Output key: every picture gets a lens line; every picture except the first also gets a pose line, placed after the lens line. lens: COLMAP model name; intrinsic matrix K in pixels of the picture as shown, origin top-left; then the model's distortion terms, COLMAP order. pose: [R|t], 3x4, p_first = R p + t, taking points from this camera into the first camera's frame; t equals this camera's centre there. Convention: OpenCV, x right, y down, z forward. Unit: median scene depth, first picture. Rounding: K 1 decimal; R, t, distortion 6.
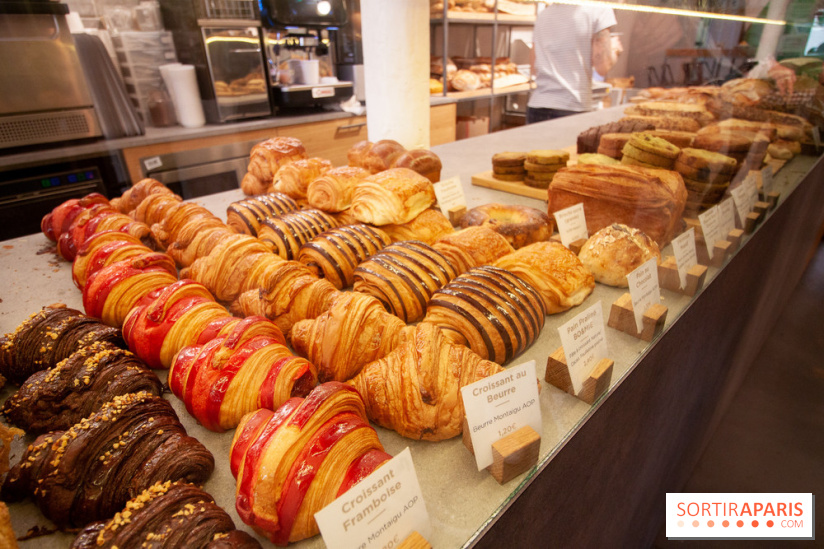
lens RADIAL K [[459.7, 0, 412.0], [0, 459.7, 274.5], [0, 0, 1]] dist [-0.001799, -0.000183]
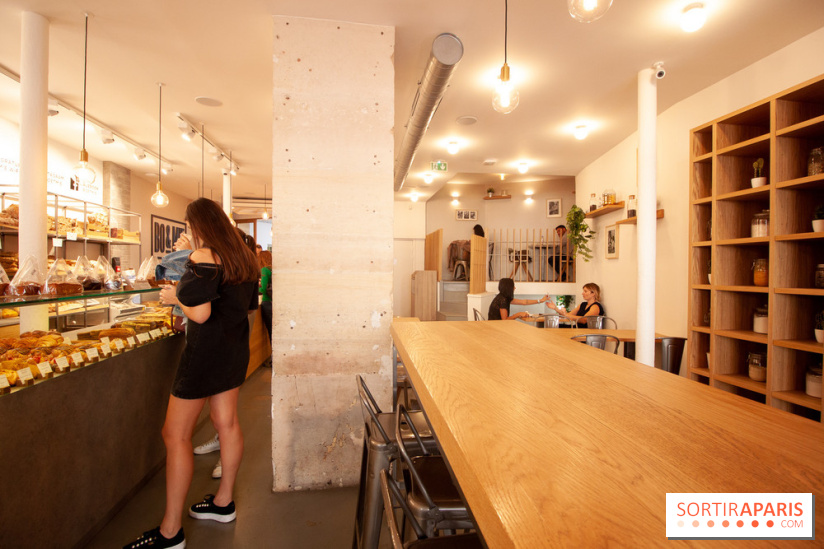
lens RADIAL K [[411.8, 0, 418.3], [0, 411.8, 273.6], [0, 0, 1]] dist [-0.010672, -0.000781]
pose [[0.602687, 0.010894, 0.797903, -0.638707], [0.339723, 0.901263, -0.268911, 0.897276], [-0.722050, 0.433136, 0.539479, -2.316828]]
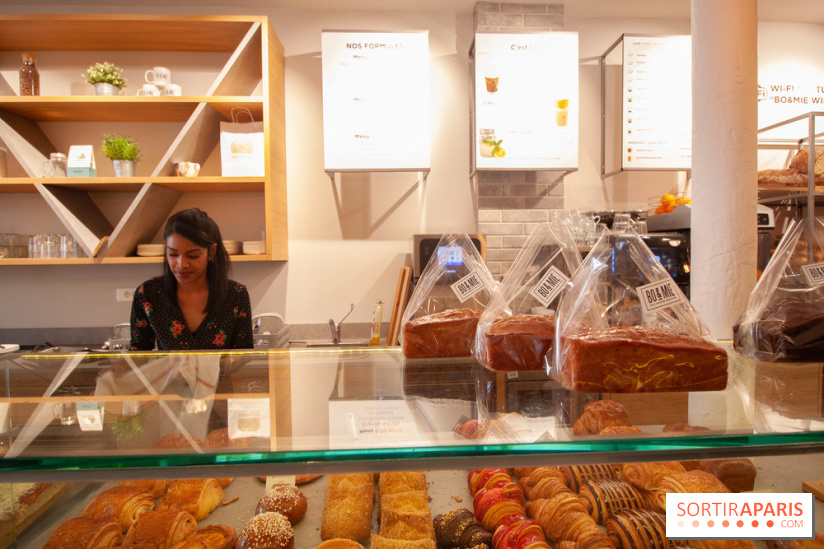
lens RADIAL K [[411.8, 0, 418.3], [0, 411.8, 273.6], [0, 0, 1]] dist [-0.010672, -0.000781]
pose [[0.751176, 0.022646, -0.659714, 0.085113], [-0.293892, 0.906367, -0.303523, -0.119135], [0.591069, 0.421883, 0.687497, -0.341531]]
